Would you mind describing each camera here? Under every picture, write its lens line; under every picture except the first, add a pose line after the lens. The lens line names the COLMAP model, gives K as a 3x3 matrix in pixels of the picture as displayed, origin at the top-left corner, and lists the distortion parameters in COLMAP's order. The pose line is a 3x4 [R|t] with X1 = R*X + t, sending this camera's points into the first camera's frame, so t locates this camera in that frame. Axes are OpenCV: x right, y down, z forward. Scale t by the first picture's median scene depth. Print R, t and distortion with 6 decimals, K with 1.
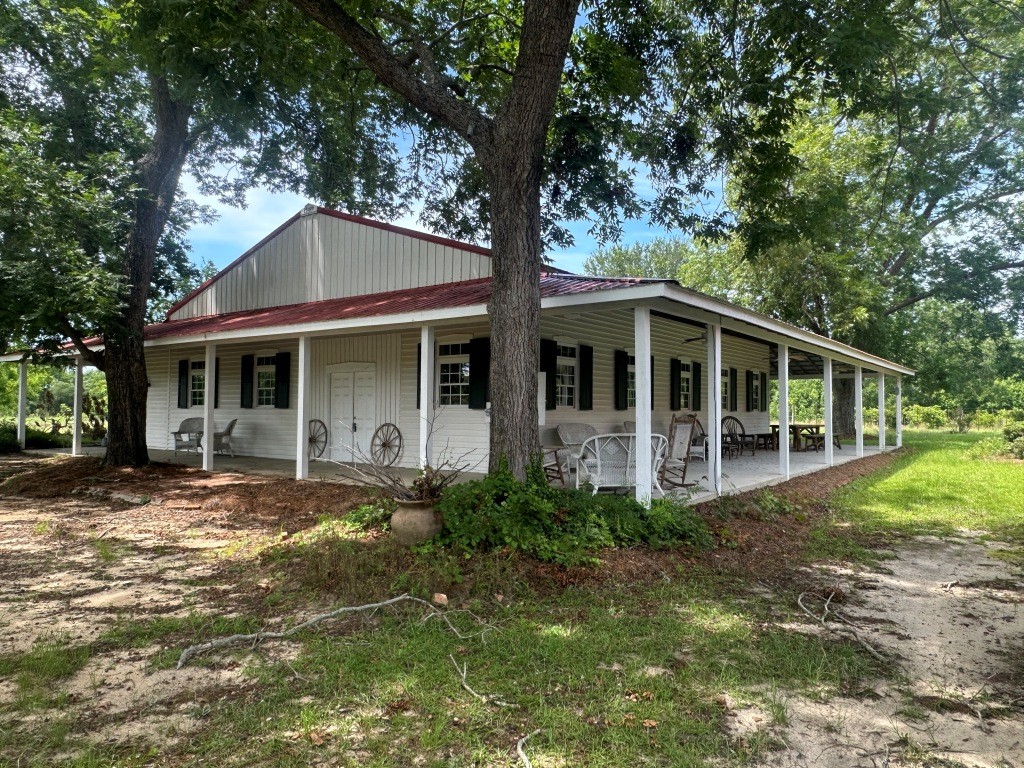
lens RADIAL K [[712.7, 0, 513.8], [0, 712.7, 381.2], [0, 0, 1]] dist [-0.000366, -0.008609]
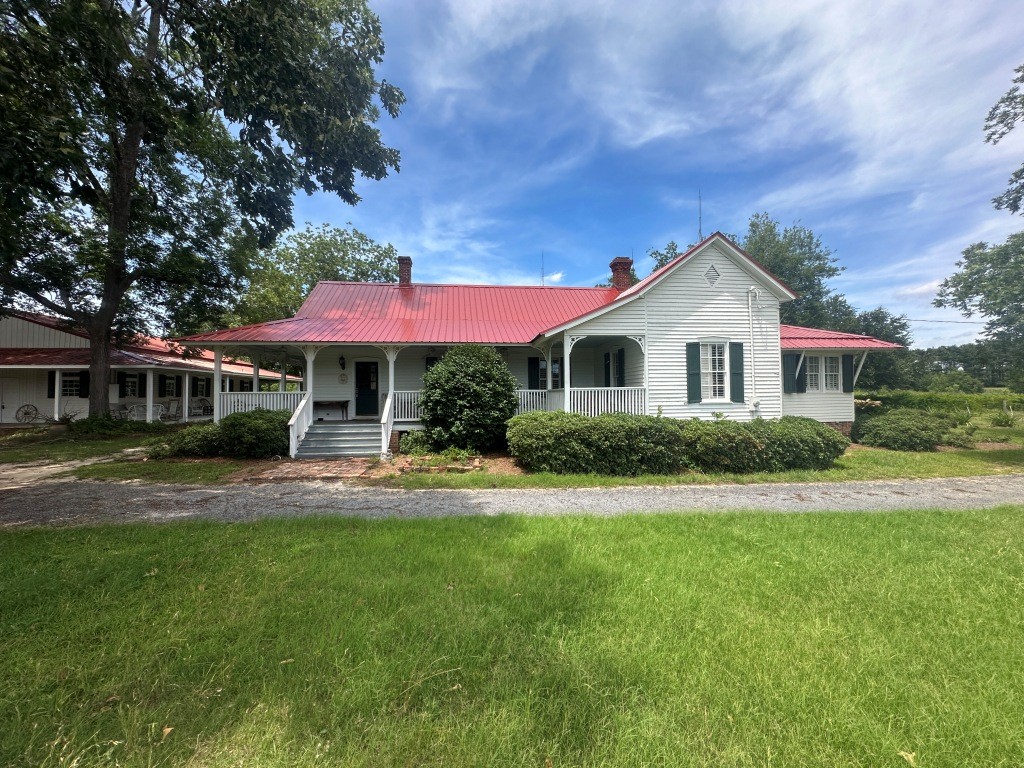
lens RADIAL K [[406.5, 0, 514.2], [0, 406.5, 390.7], [0, 0, 1]] dist [-0.000817, 0.000010]
pose [[0.721779, -0.003399, 0.692116, 0.082090], [-0.015689, 0.999651, 0.021270, -0.061052], [-0.691946, -0.026211, 0.721473, -1.627298]]
